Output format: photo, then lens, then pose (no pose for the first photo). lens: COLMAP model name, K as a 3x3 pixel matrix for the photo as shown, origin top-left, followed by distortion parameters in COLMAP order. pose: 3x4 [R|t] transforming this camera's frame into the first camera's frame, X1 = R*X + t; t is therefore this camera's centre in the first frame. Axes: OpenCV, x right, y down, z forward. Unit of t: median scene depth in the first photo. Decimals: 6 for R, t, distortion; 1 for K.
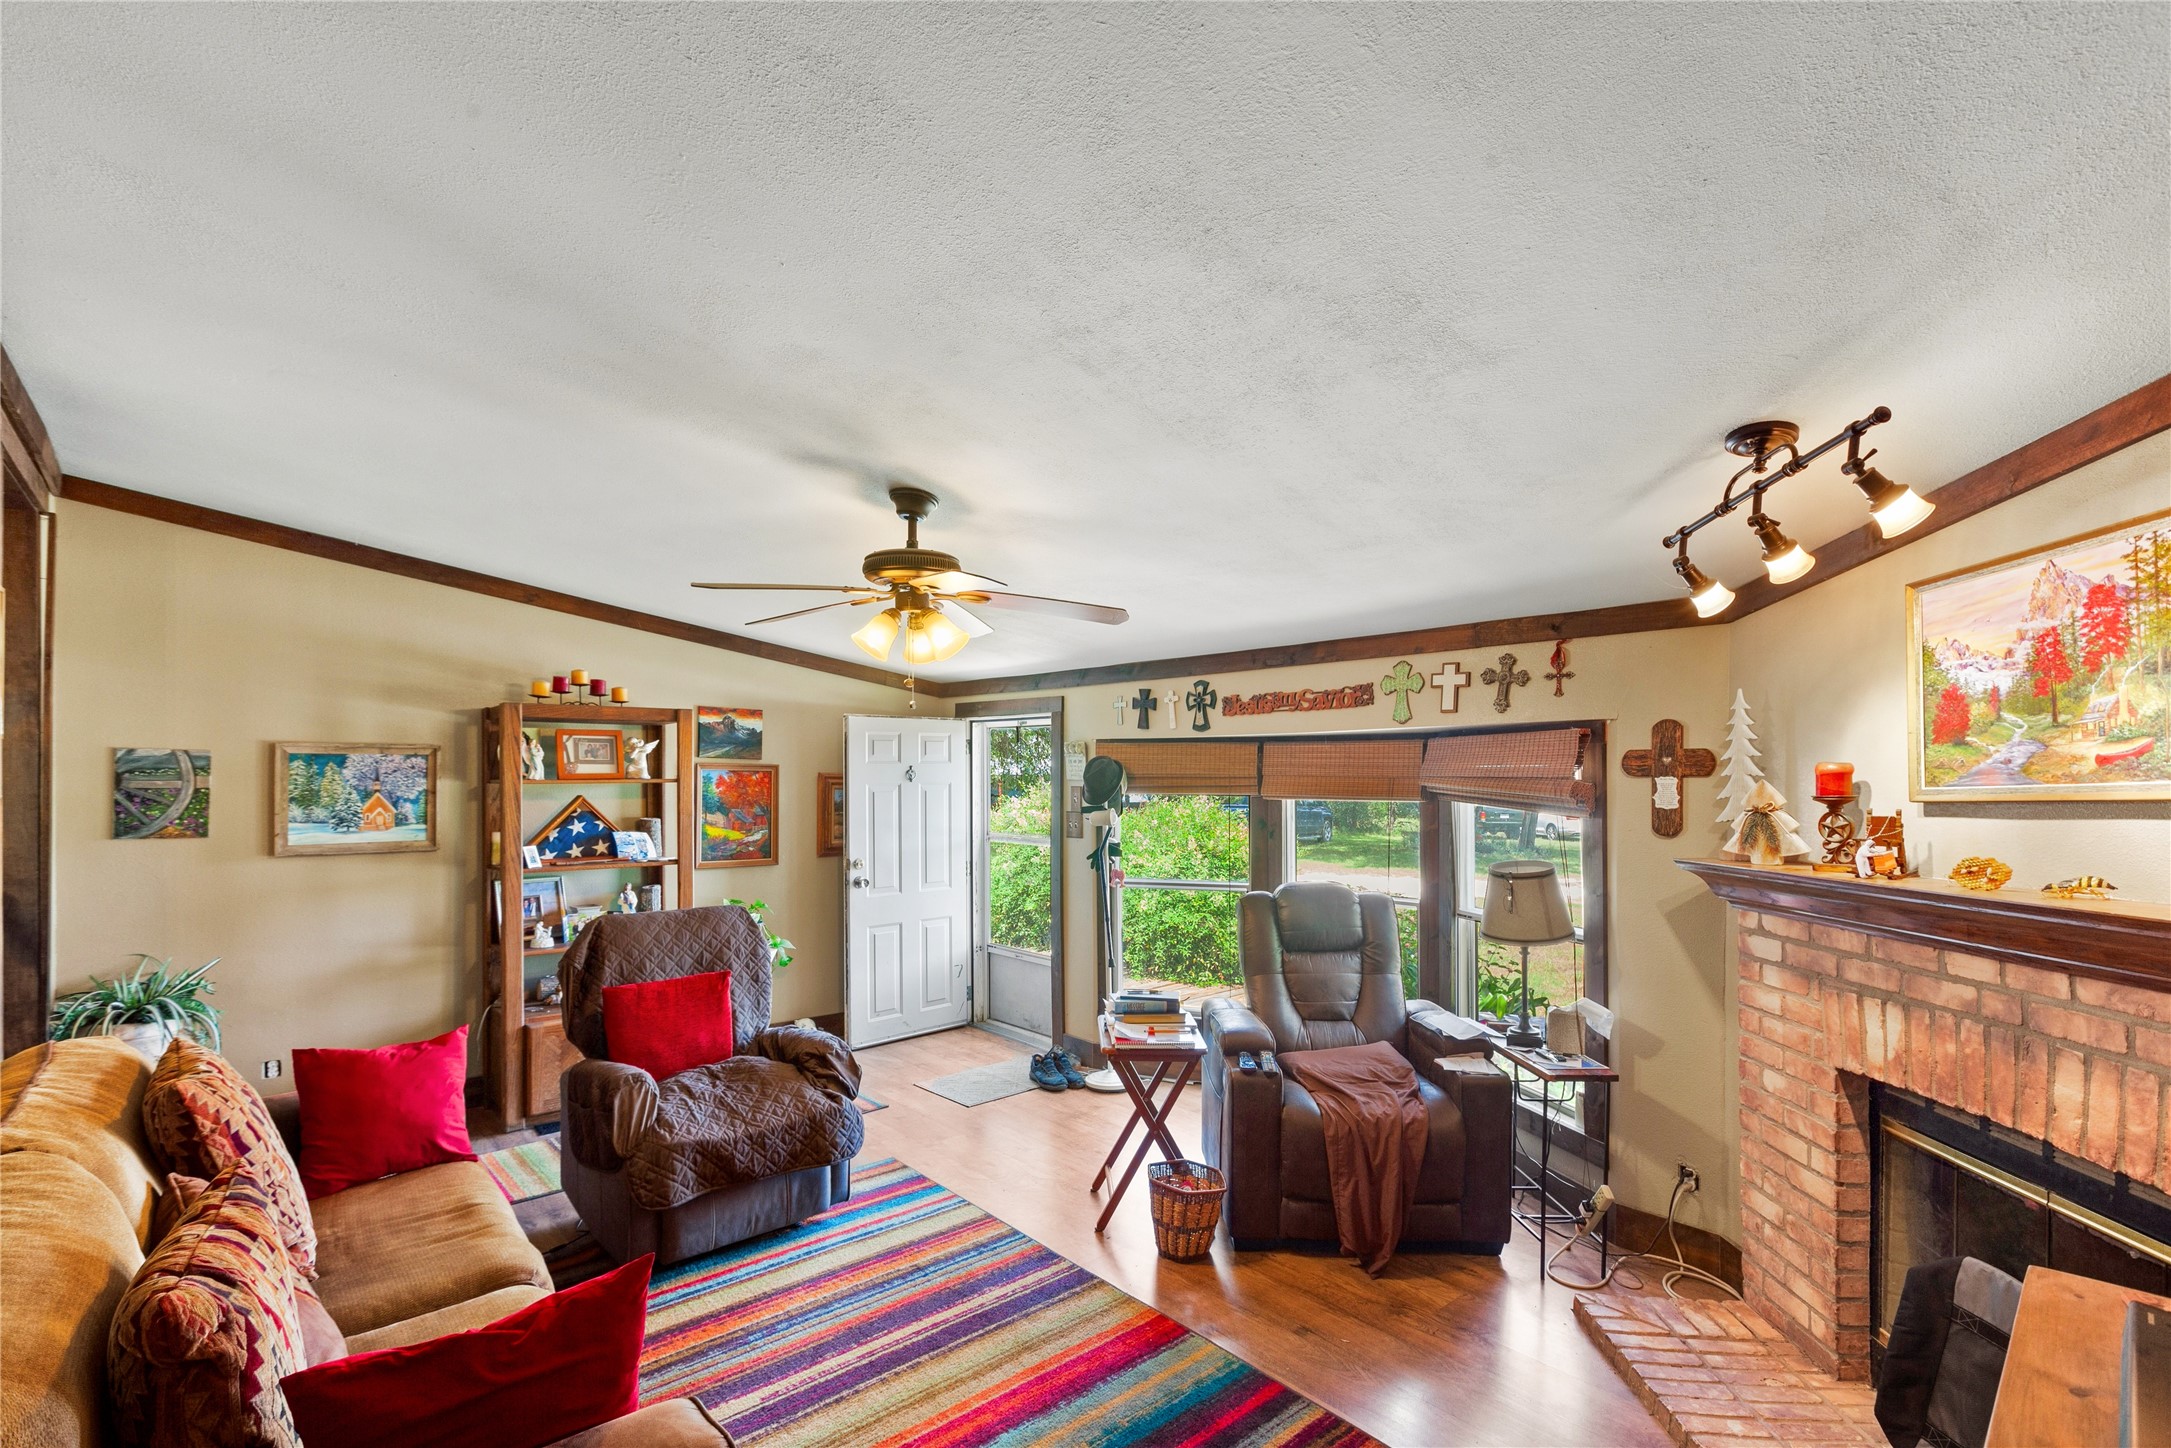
lens RADIAL K [[1017.8, 0, 1119.6], [0, 1017.8, 766.7], [0, 0, 1]] dist [-0.004794, -0.000811]
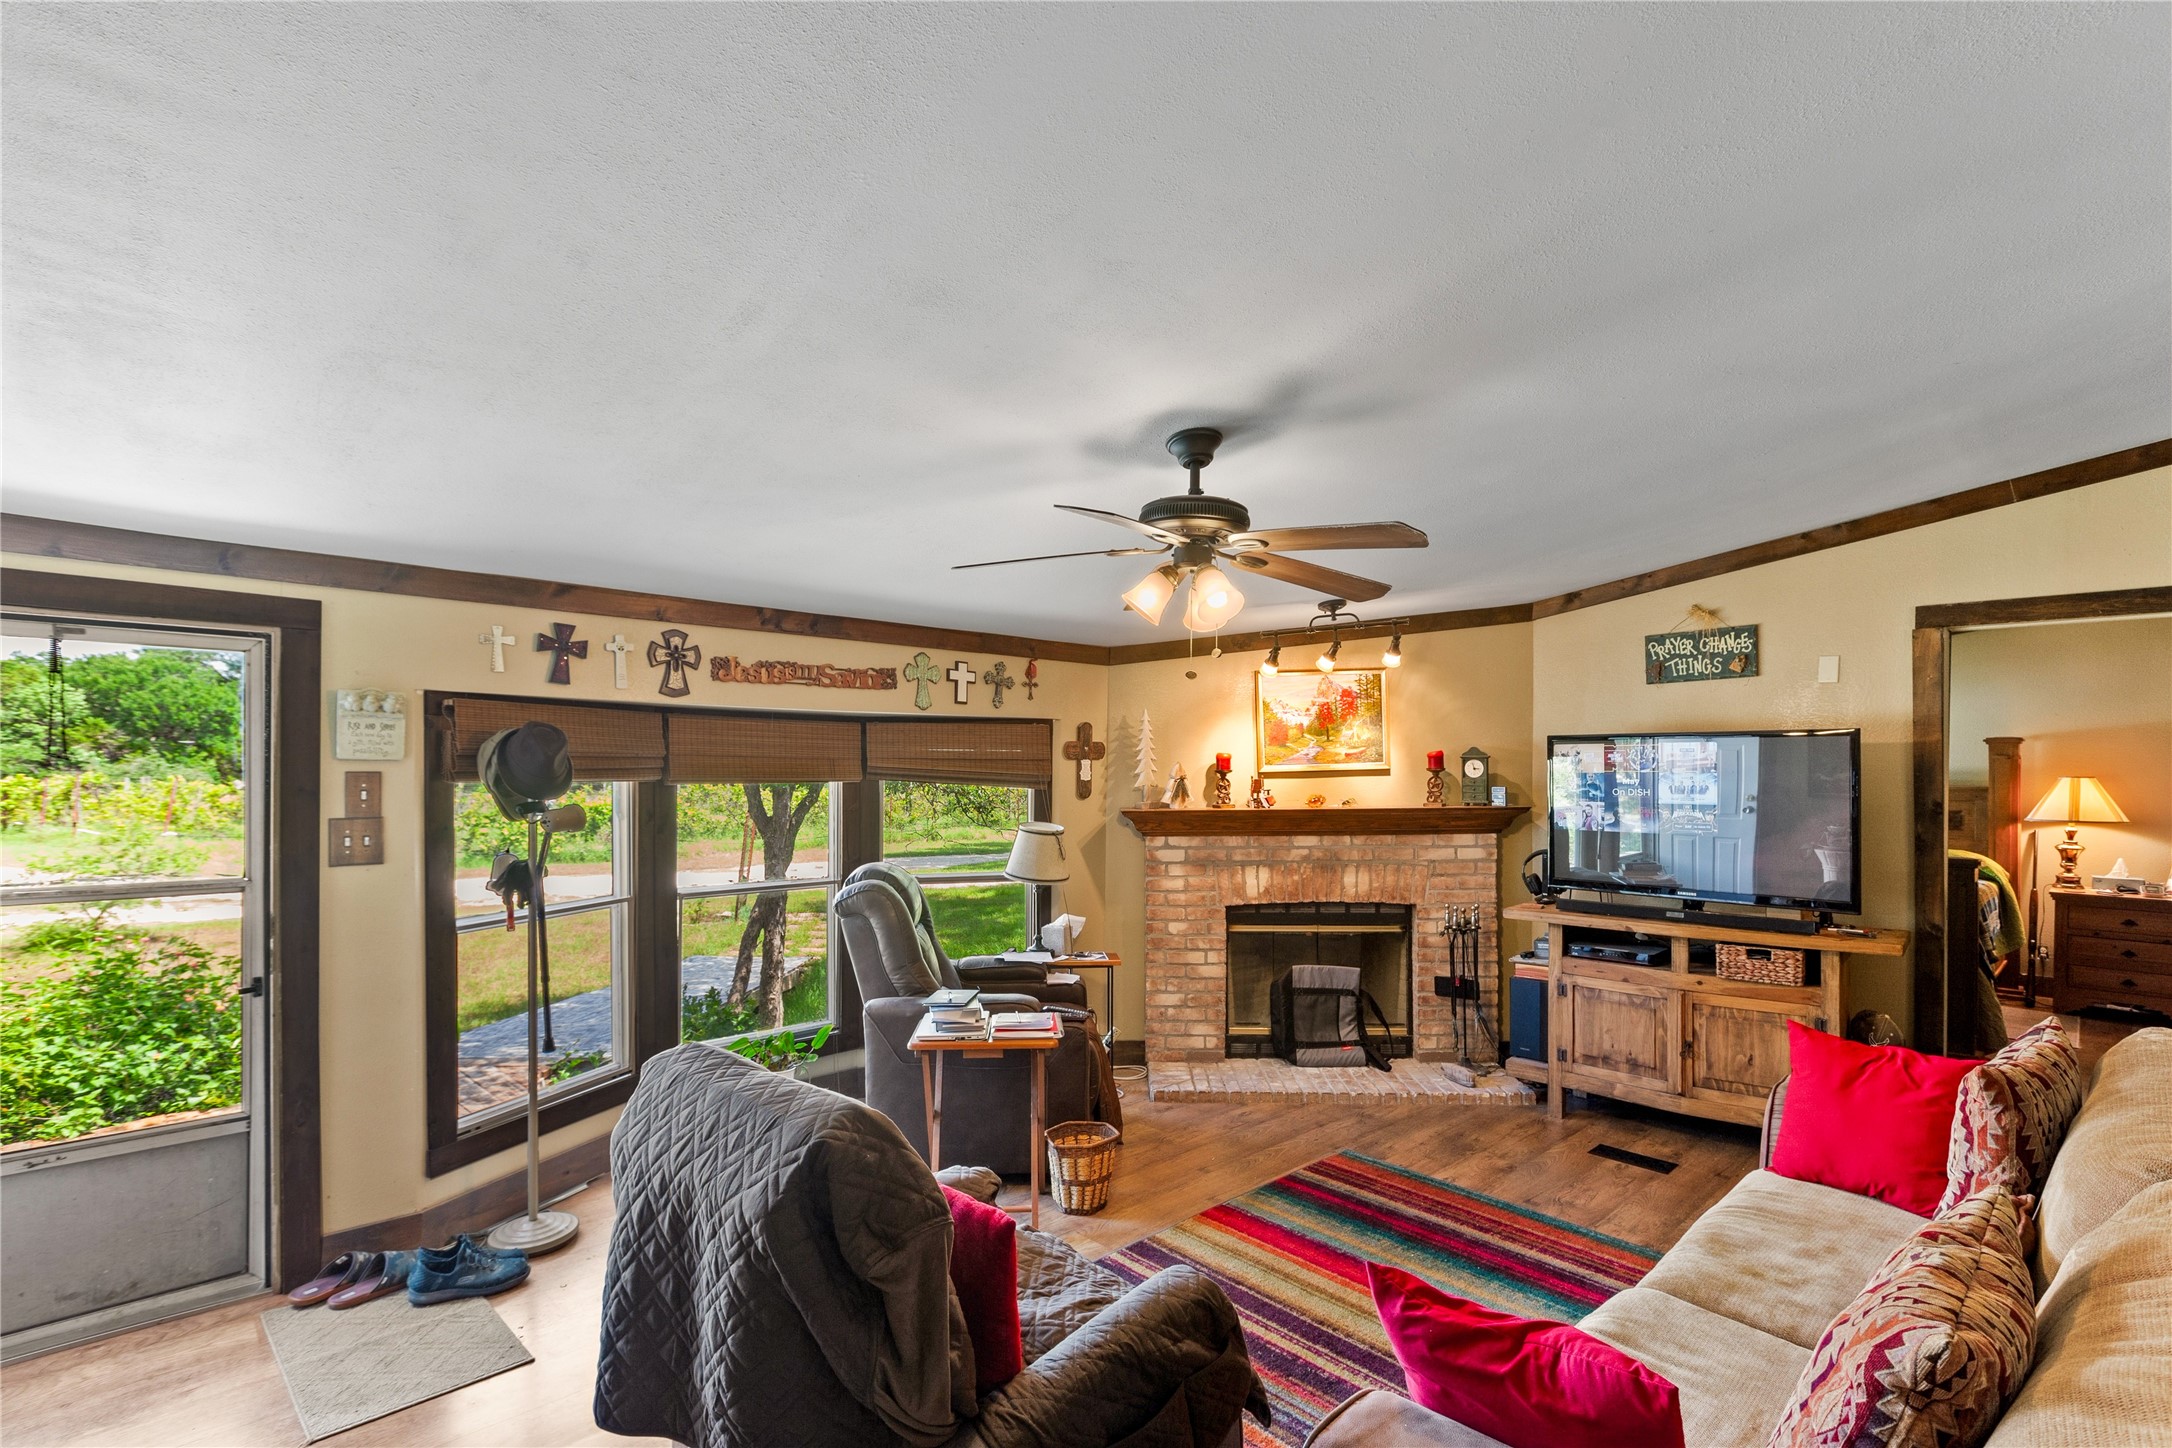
lens RADIAL K [[1018.3, 0, 1098.2], [0, 1018.3, 766.4], [0, 0, 1]] dist [-0.004794, -0.000811]
pose [[-0.039672, -0.006154, 0.999194, -1.005313], [-0.015360, 0.999867, 0.005549, 0.011460], [-0.999095, -0.015127, -0.039761, 1.044793]]
